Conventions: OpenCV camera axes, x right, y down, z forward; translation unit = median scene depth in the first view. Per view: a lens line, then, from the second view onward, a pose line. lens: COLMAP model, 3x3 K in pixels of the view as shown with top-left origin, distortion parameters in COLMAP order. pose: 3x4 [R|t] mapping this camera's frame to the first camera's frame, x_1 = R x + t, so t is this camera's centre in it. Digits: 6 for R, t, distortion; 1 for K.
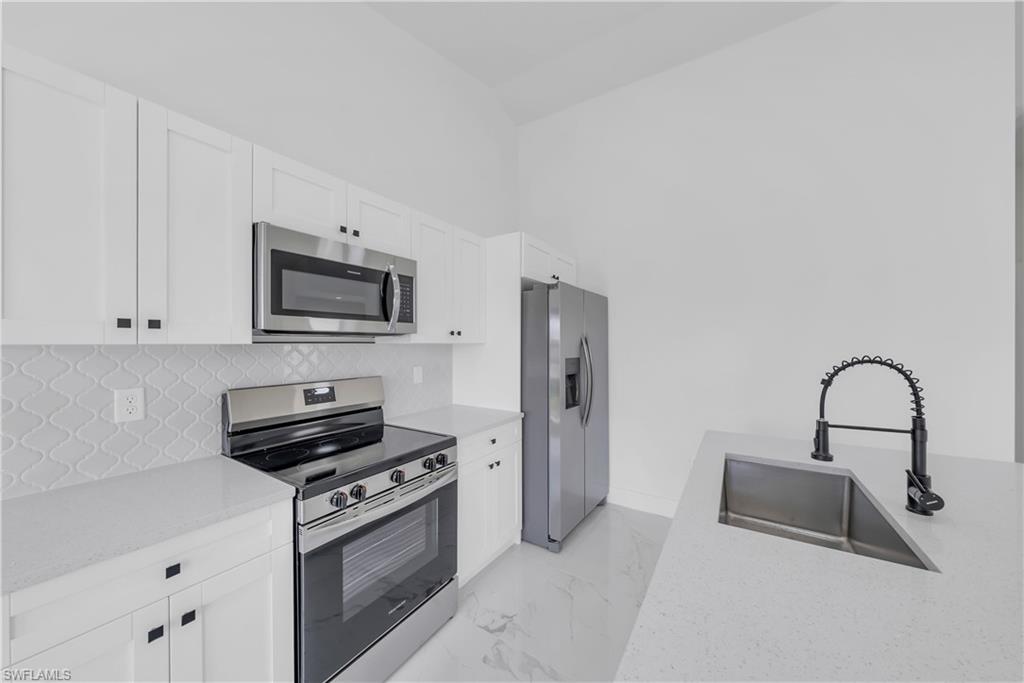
lens RADIAL K [[352.1, 0, 511.5], [0, 352.1, 345.1], [0, 0, 1]] dist [-0.000230, -0.000094]
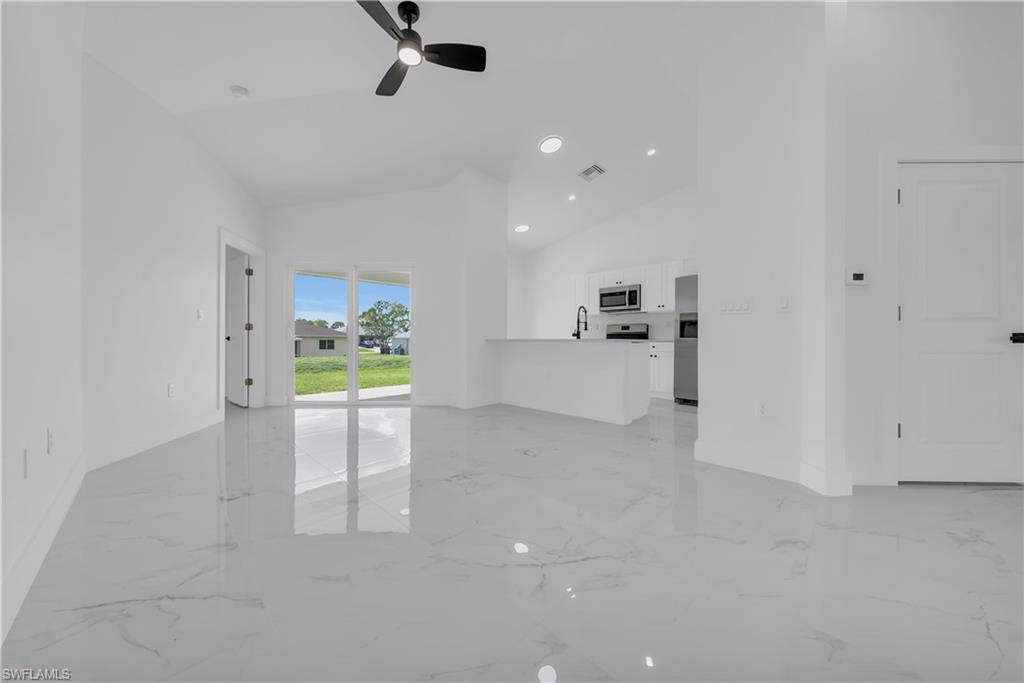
lens RADIAL K [[352.1, 0, 514.6], [0, 352.1, 343.7], [0, 0, 1]] dist [-0.000230, -0.000094]
pose [[-0.195946, 0.014343, -0.980510, 3.515701], [-0.004821, 0.999867, 0.015589, 0.280704], [0.980603, 0.007782, -0.195851, 0.660936]]
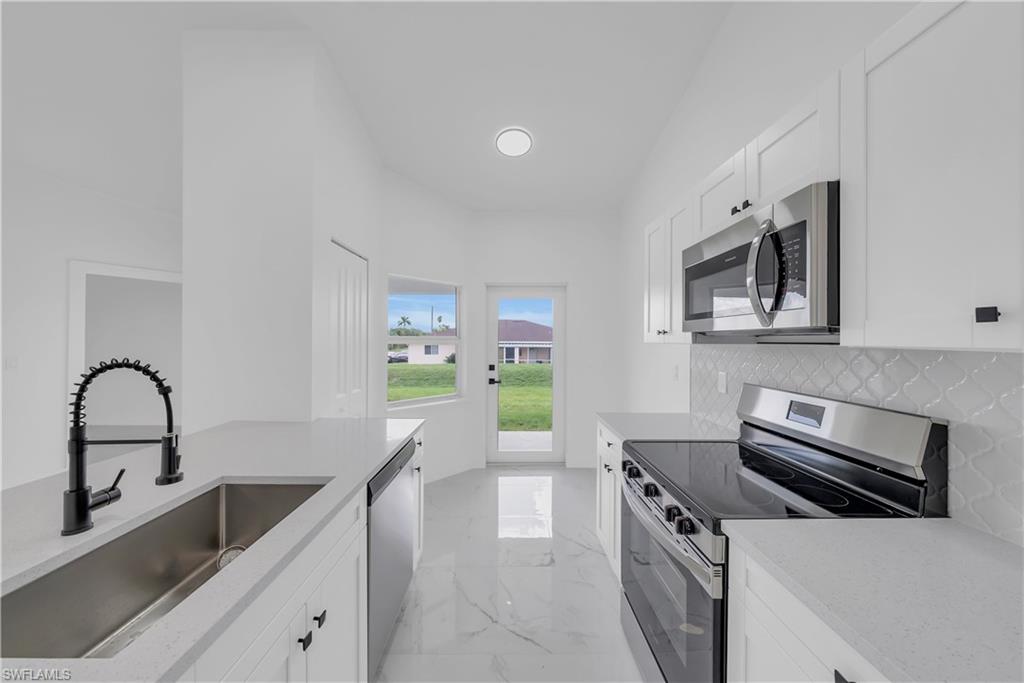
lens RADIAL K [[352.1, 0, 513.5], [0, 352.1, 341.8], [0, 0, 1]] dist [-0.000230, -0.000094]
pose [[-0.840073, 0.001119, -0.542473, 0.427812], [-0.006526, 0.999905, 0.012168, -0.018944], [0.542435, 0.013762, -0.839985, 1.431617]]
